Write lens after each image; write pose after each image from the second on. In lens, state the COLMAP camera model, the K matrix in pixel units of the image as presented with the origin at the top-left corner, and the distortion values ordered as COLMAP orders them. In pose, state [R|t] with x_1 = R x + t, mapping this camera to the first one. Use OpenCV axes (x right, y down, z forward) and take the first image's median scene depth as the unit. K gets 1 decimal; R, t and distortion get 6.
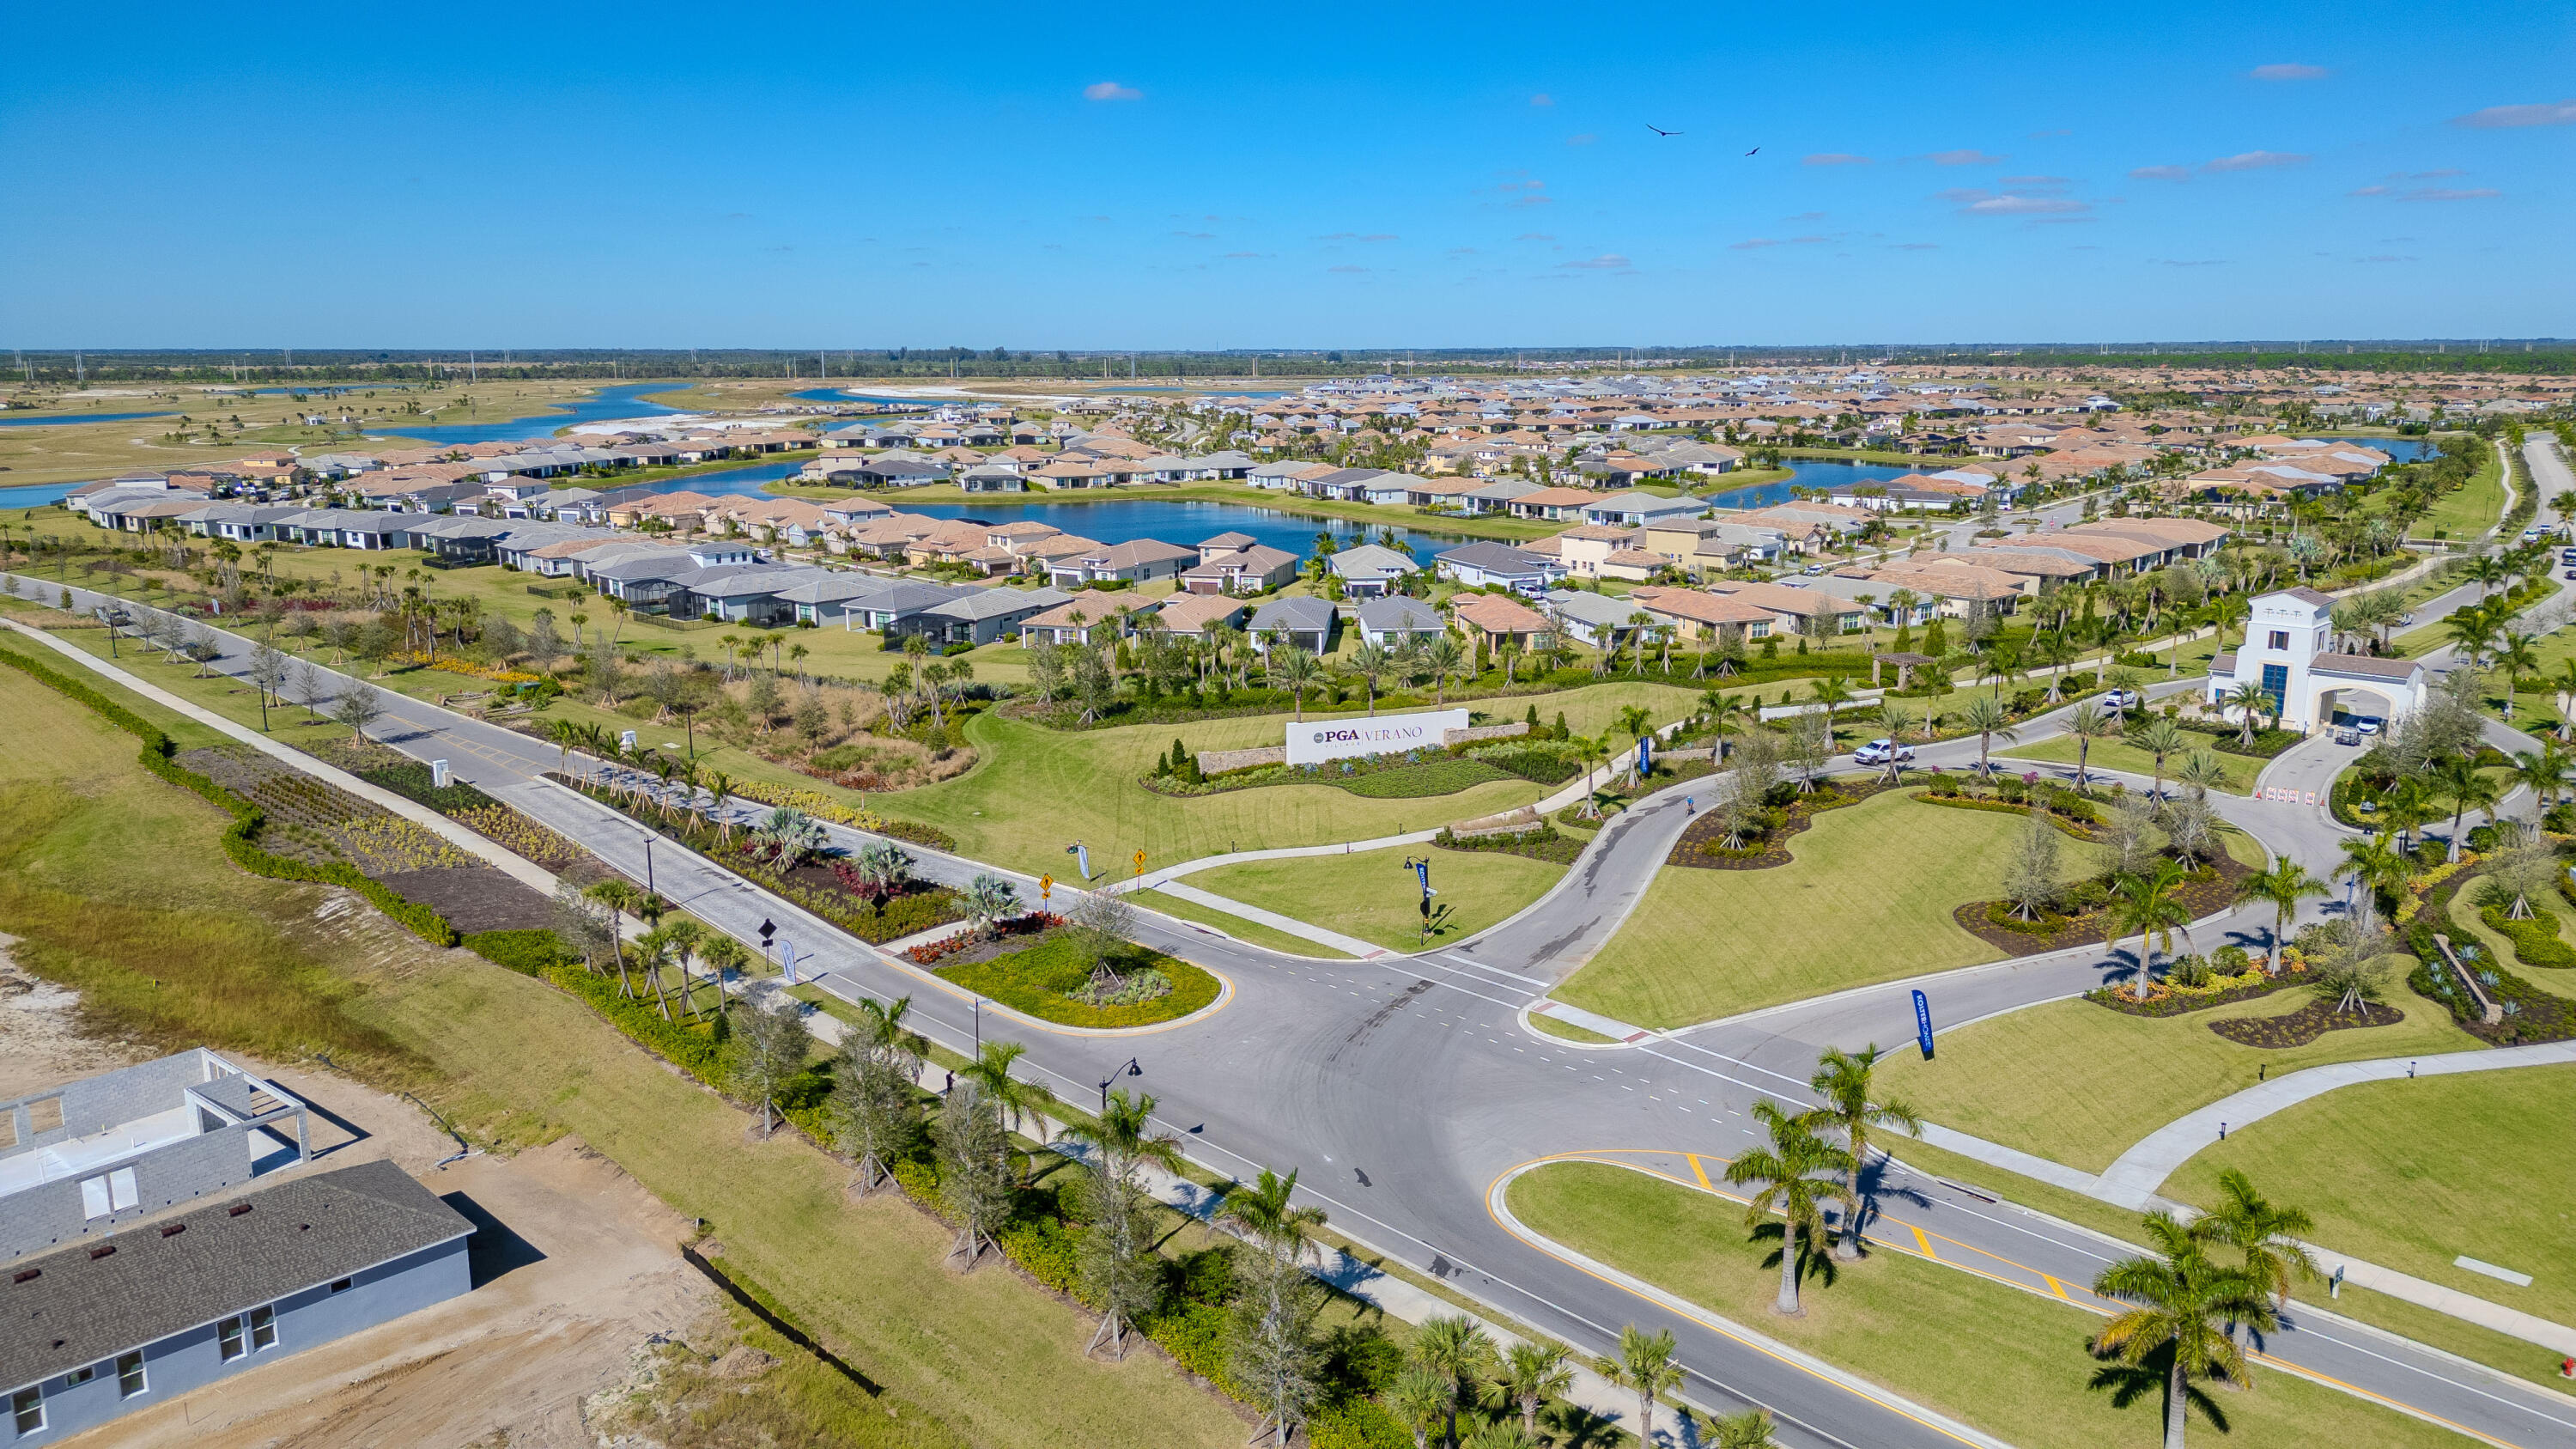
lens RADIAL K [[1791.6, 0, 1288.0], [0, 1791.6, 724.5], [0, 0, 1]] dist [0.081586, -0.081276]
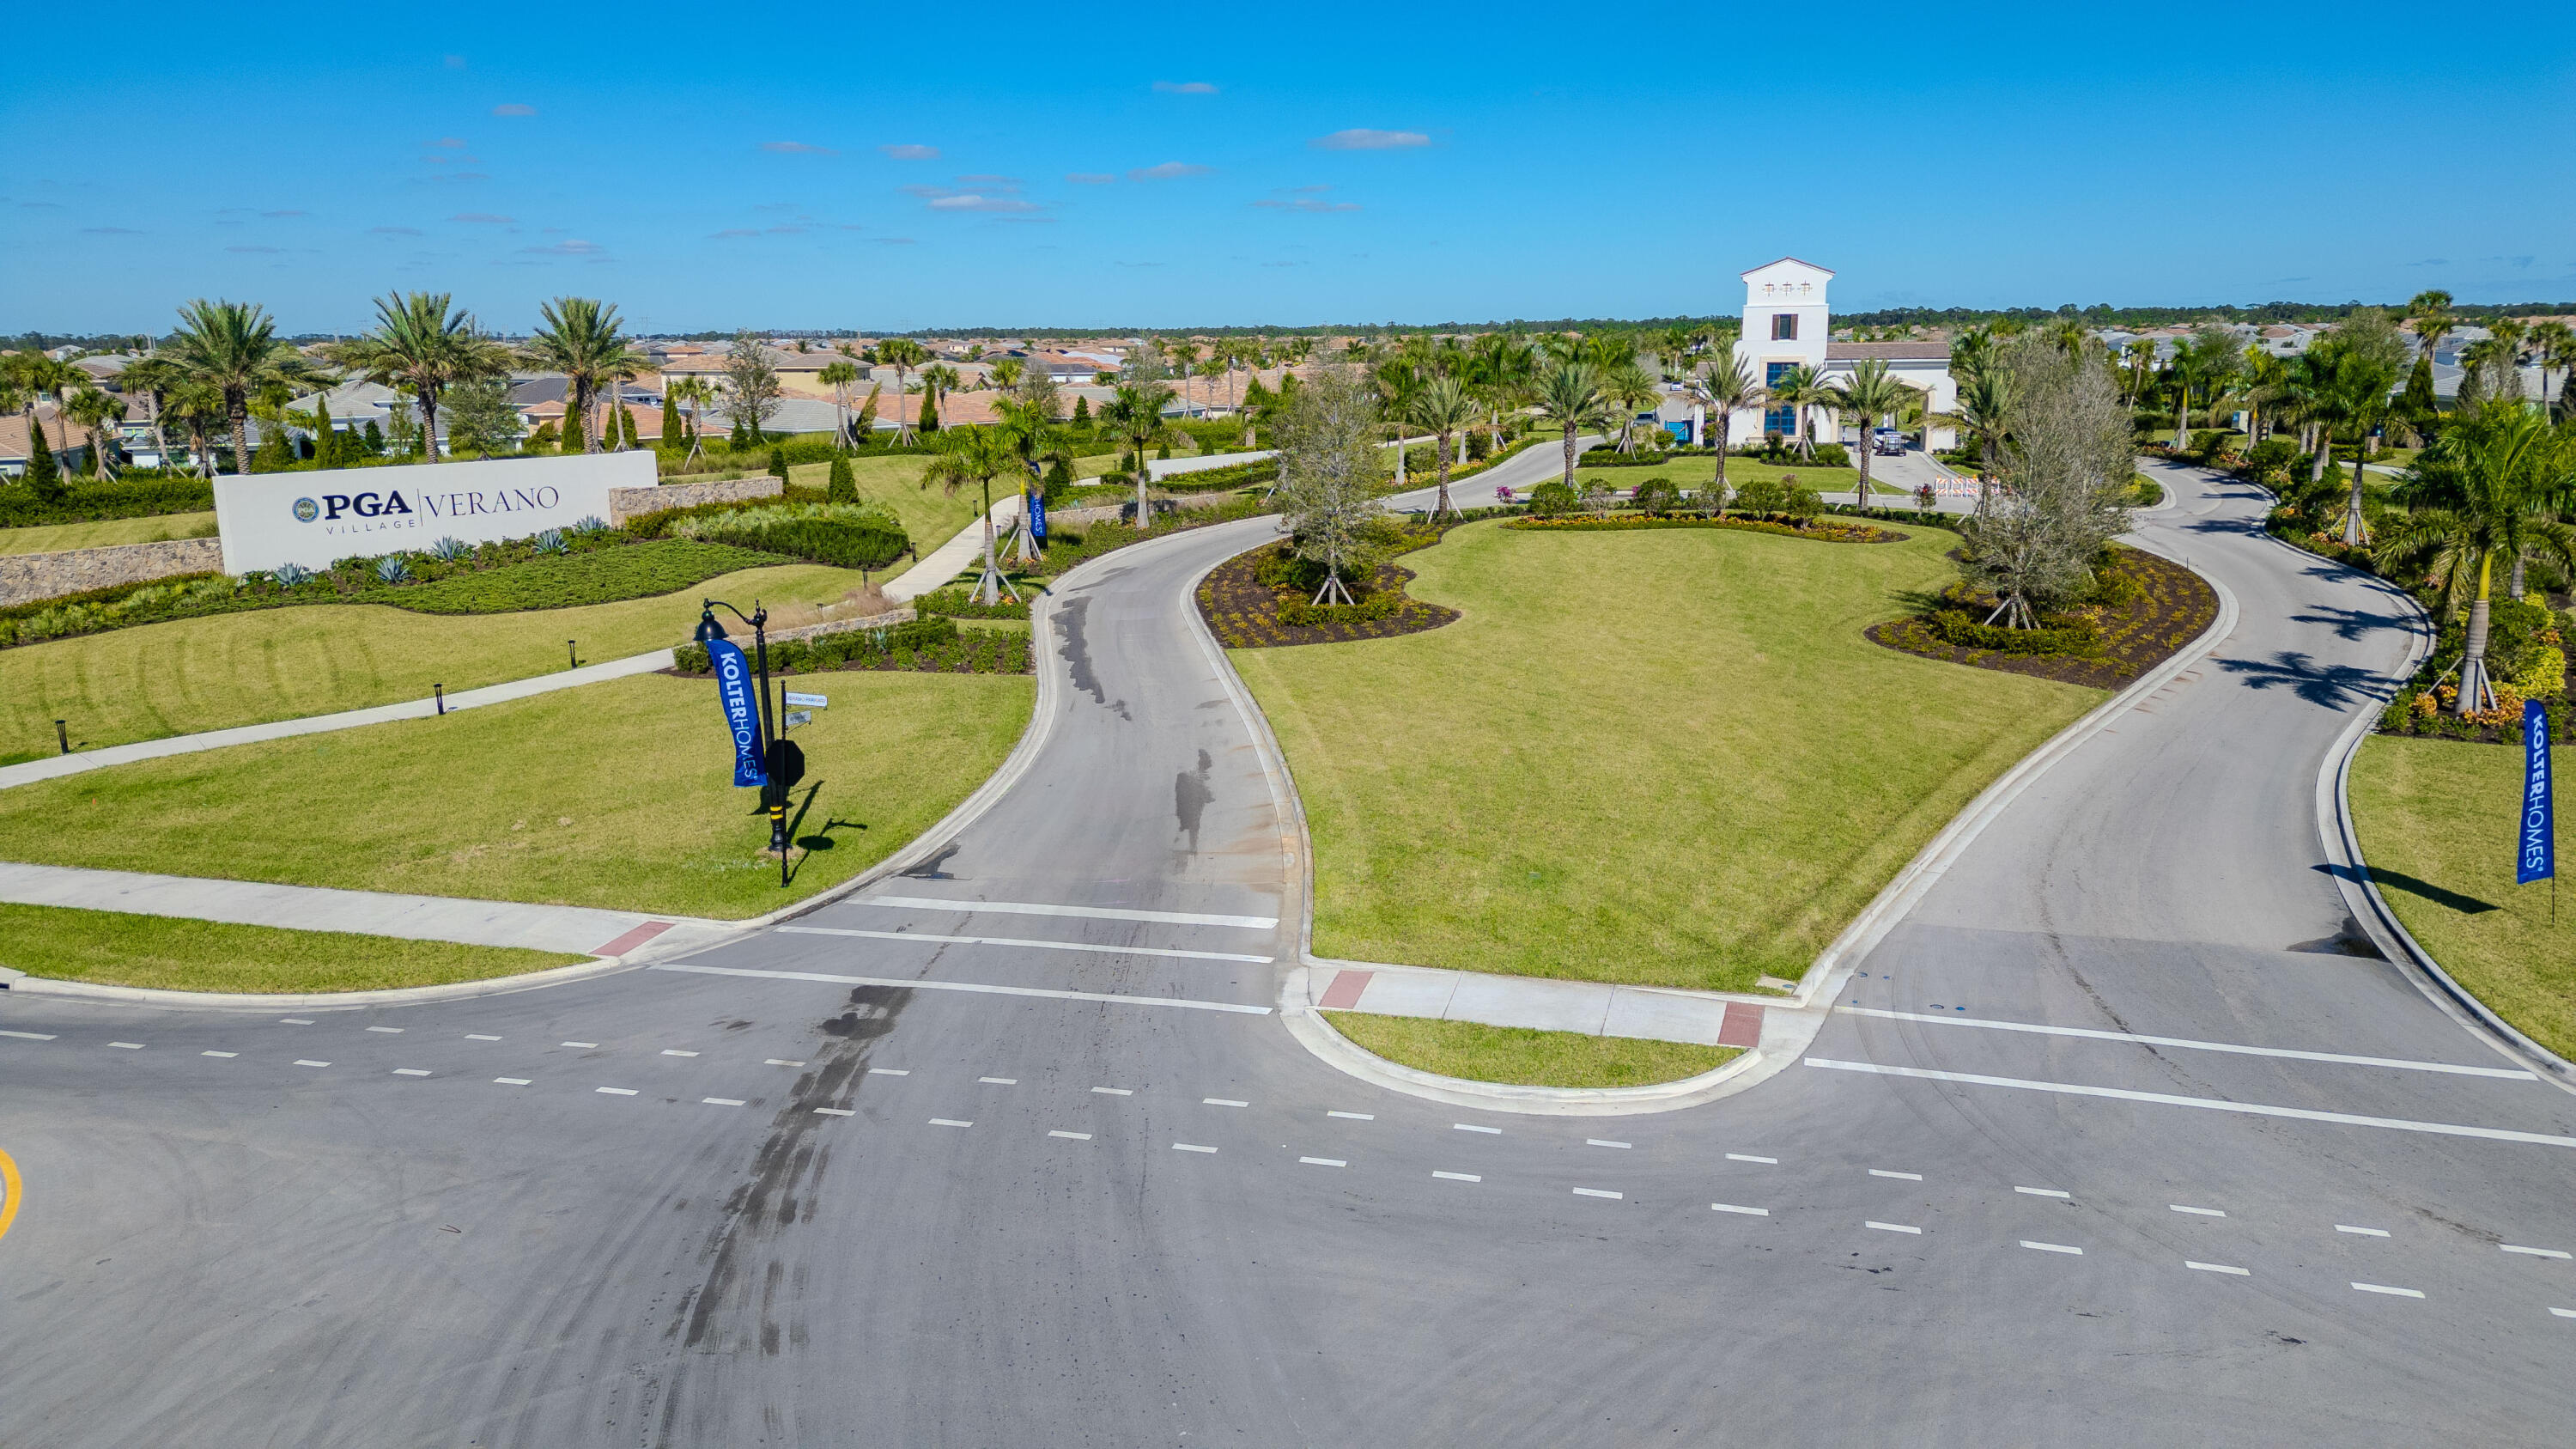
lens RADIAL K [[1791.6, 0, 1288.0], [0, 1791.6, 724.5], [0, 0, 1]] dist [0.081586, -0.081276]
pose [[0.863434, -0.111993, 0.491874, -0.000125], [0.110771, 0.993340, 0.031723, 0.070404], [-0.492150, 0.027095, 0.870088, 0.506839]]
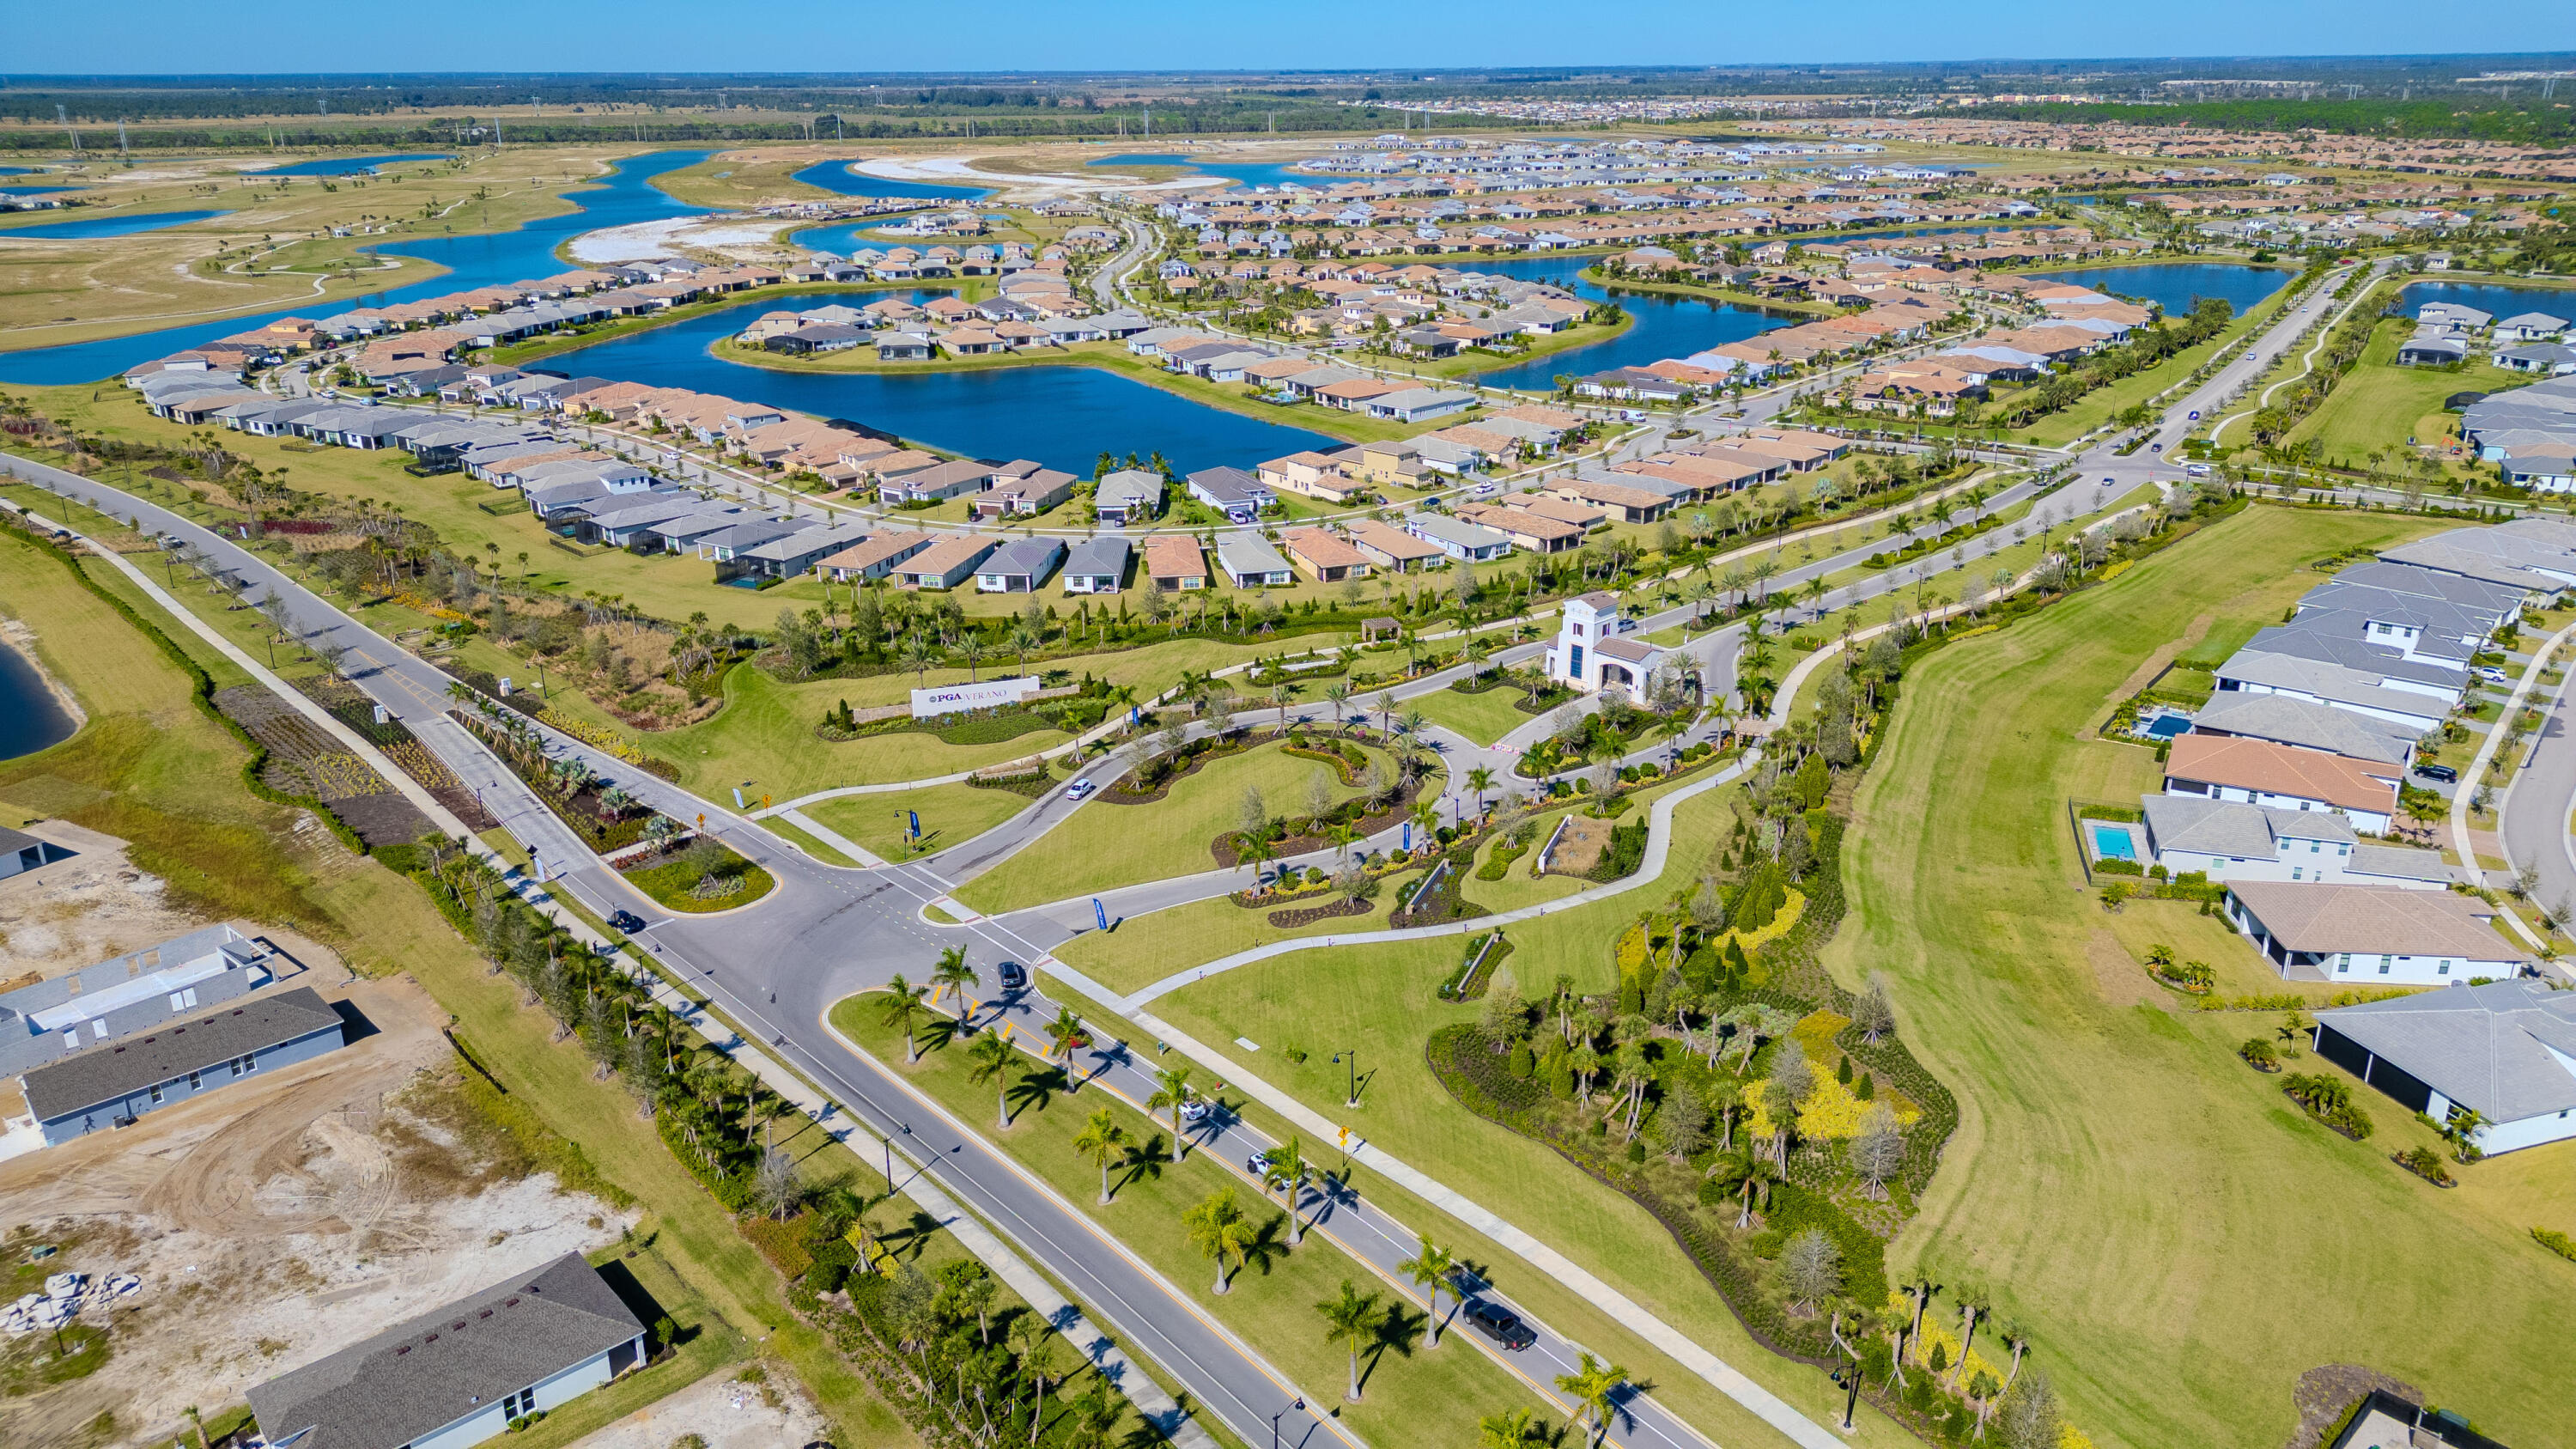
lens RADIAL K [[1799.8, 0, 1288.0], [0, 1799.8, 724.5], [0, 0, 1]] dist [0.064755, -0.055293]
pose [[0.999410, 0.007455, -0.033530, 0.378302], [-0.002566, 0.989643, 0.143530, -0.196201], [0.034252, -0.143360, 0.989078, -0.542856]]
